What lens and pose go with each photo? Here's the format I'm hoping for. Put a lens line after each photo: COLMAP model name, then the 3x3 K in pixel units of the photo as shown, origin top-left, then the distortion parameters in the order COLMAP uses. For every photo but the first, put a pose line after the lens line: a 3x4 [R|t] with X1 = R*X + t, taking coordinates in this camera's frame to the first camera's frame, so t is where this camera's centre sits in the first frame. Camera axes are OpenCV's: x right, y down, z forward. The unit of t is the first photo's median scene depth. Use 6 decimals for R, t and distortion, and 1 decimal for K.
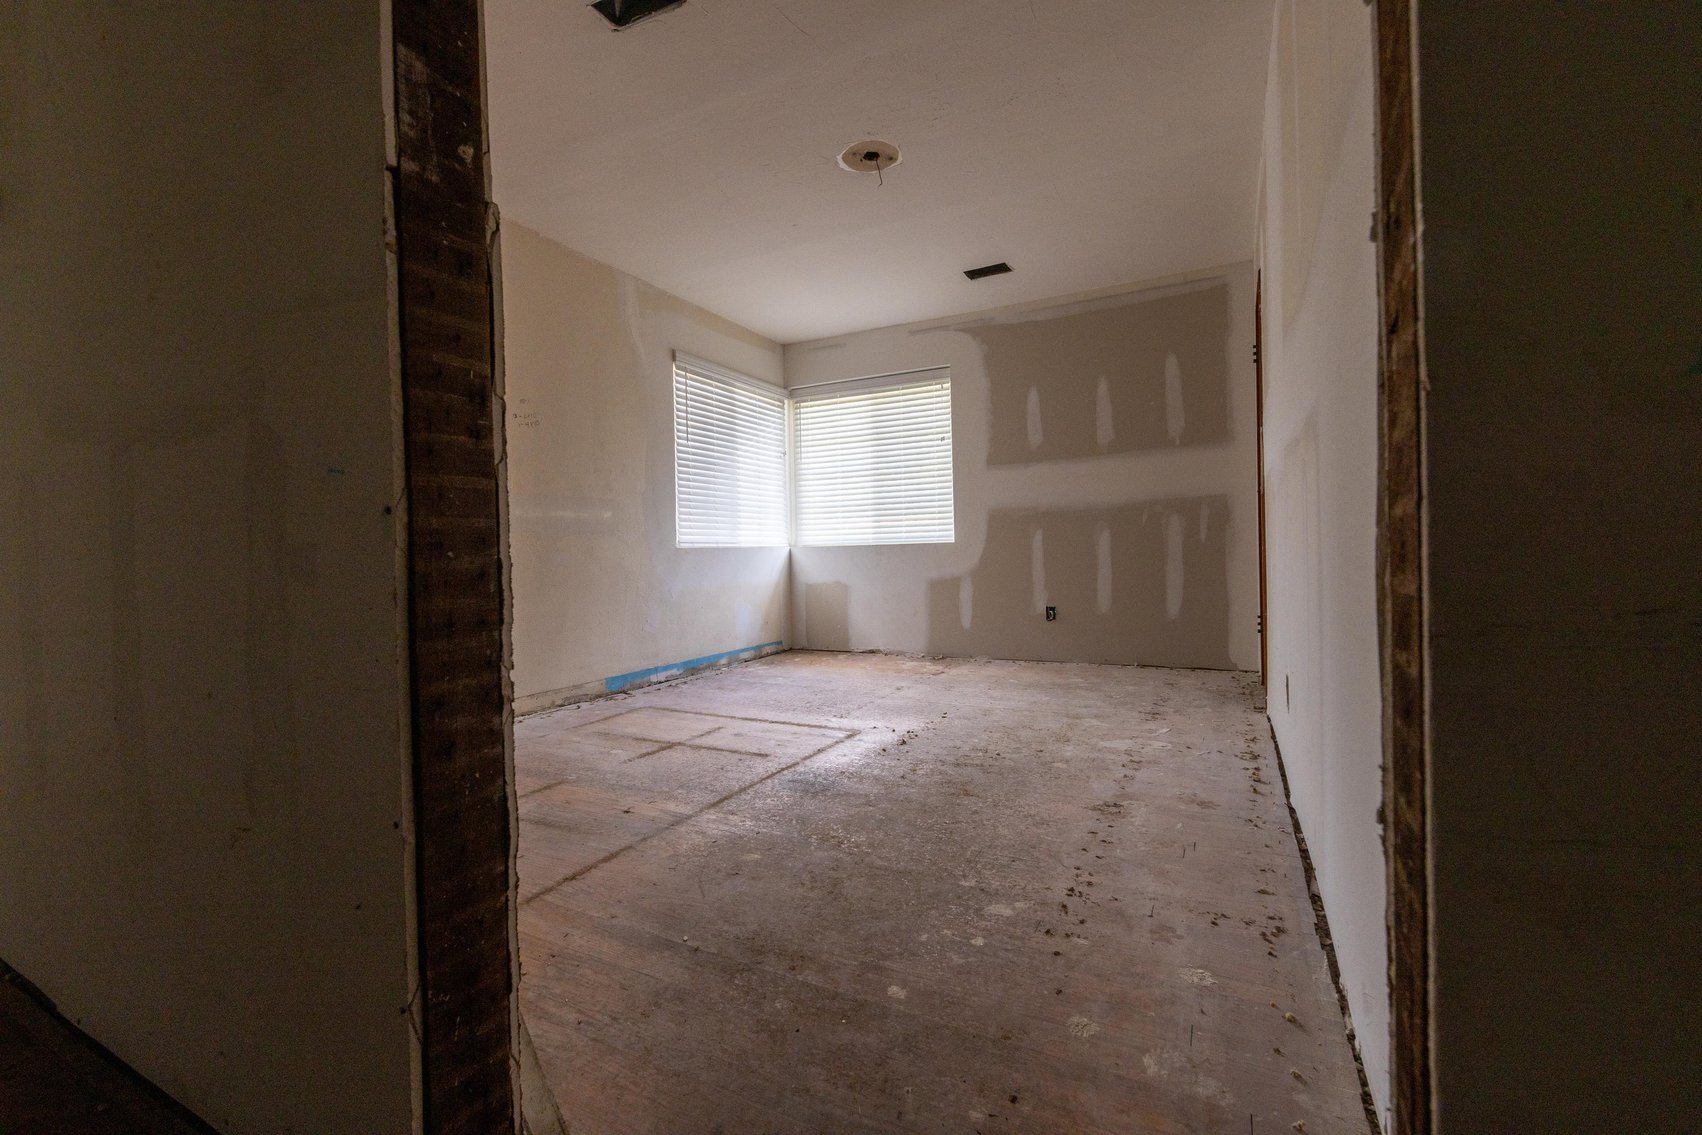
lens RADIAL K [[726.4, 0, 846.7], [0, 726.4, 561.2], [0, 0, 1]] dist [-0.000637, -0.000334]
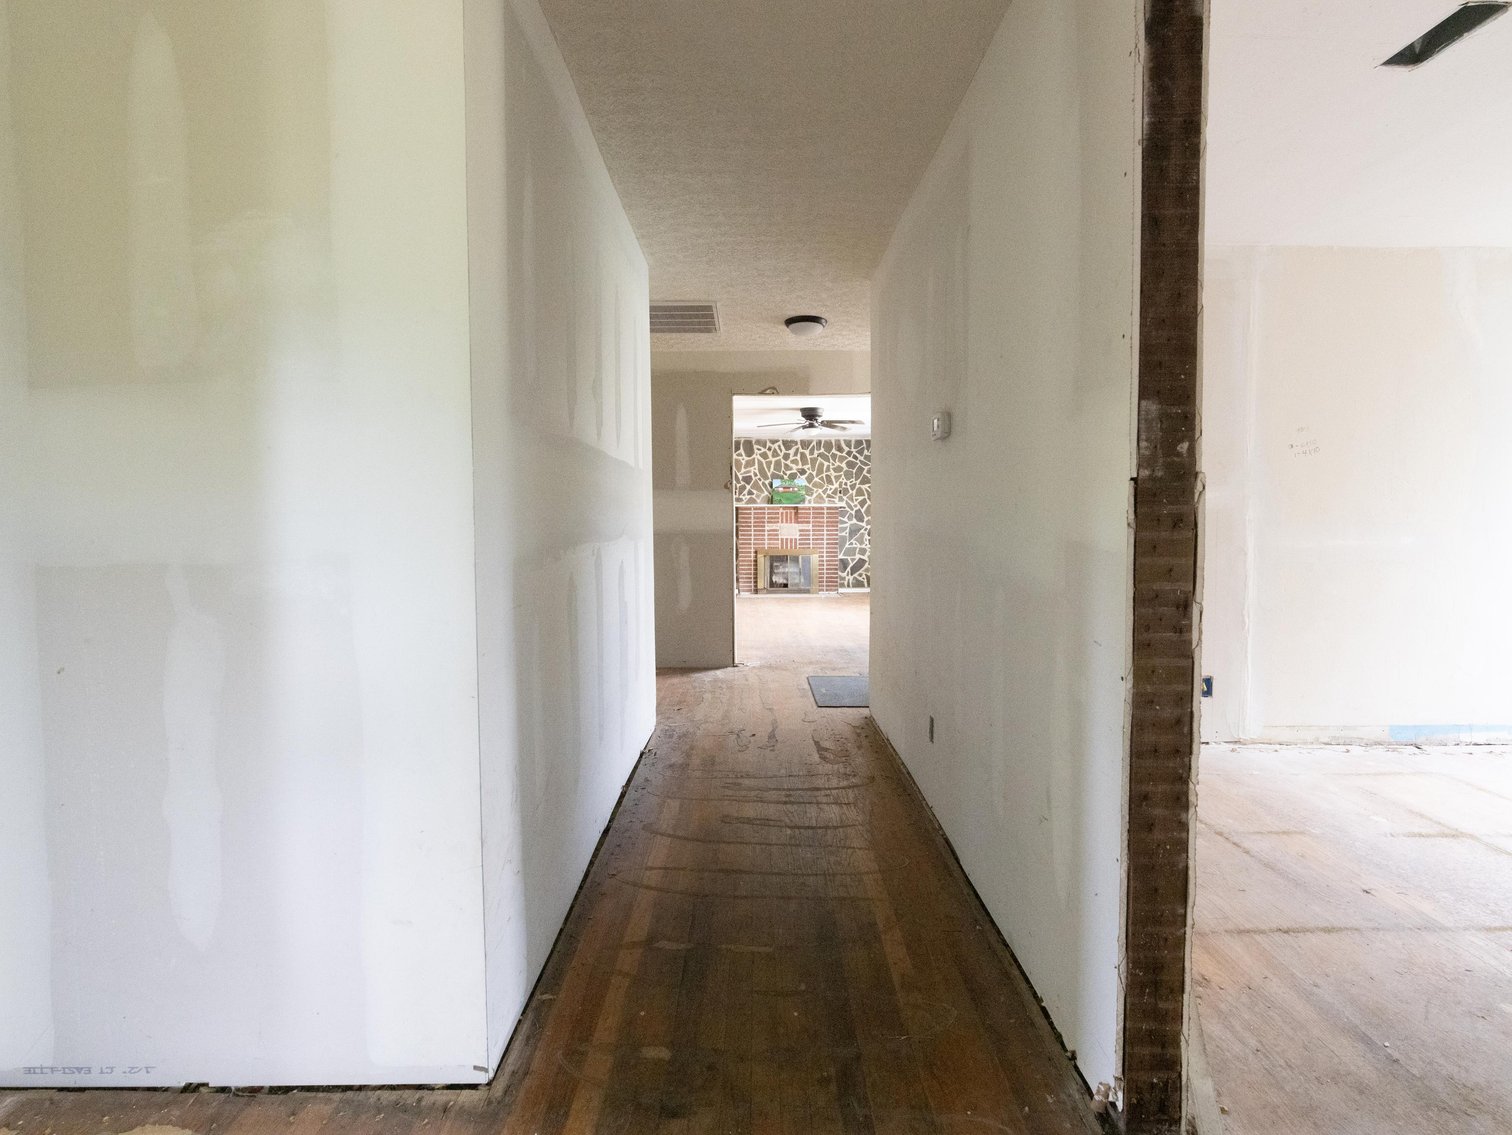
lens RADIAL K [[733.9, 0, 756.0], [0, 733.9, 567.5], [0, 0, 1]] dist [-0.000677, 0.000475]
pose [[0.466239, 0.067950, -0.882045, 0.405033], [-0.016207, 0.997535, 0.068280, -0.377055], [0.884510, -0.017539, 0.466191, -0.480764]]
